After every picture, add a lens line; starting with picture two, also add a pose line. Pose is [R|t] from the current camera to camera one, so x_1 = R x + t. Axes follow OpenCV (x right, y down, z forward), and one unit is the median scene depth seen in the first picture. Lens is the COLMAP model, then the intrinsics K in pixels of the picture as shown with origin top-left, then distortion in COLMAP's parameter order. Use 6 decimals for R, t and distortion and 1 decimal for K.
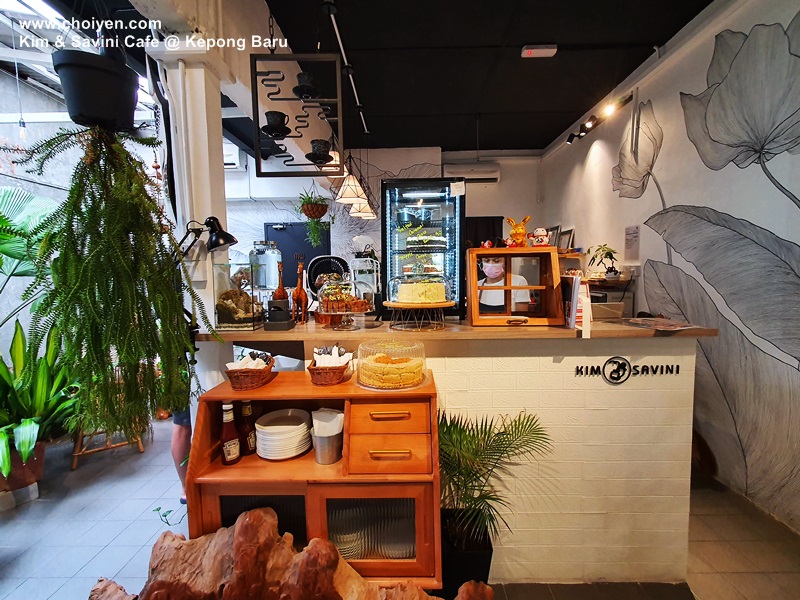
lens RADIAL K [[372.9, 0, 400.0], [0, 372.9, 300.0], [0, 0, 1]] dist [-0.001182, -0.000106]
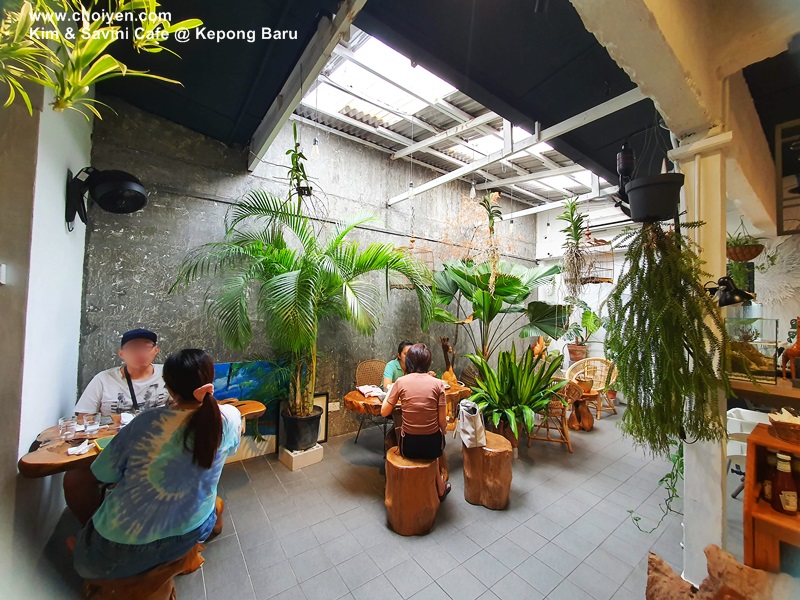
lens RADIAL K [[318.7, 0, 400.0], [0, 318.7, 300.0], [0, 0, 1]] dist [-0.000425, -0.000317]
pose [[0.608824, 0.014714, -0.793169, -0.337404], [-0.095392, 0.993931, -0.054783, -0.003150], [0.787549, 0.109015, 0.606533, -0.373888]]
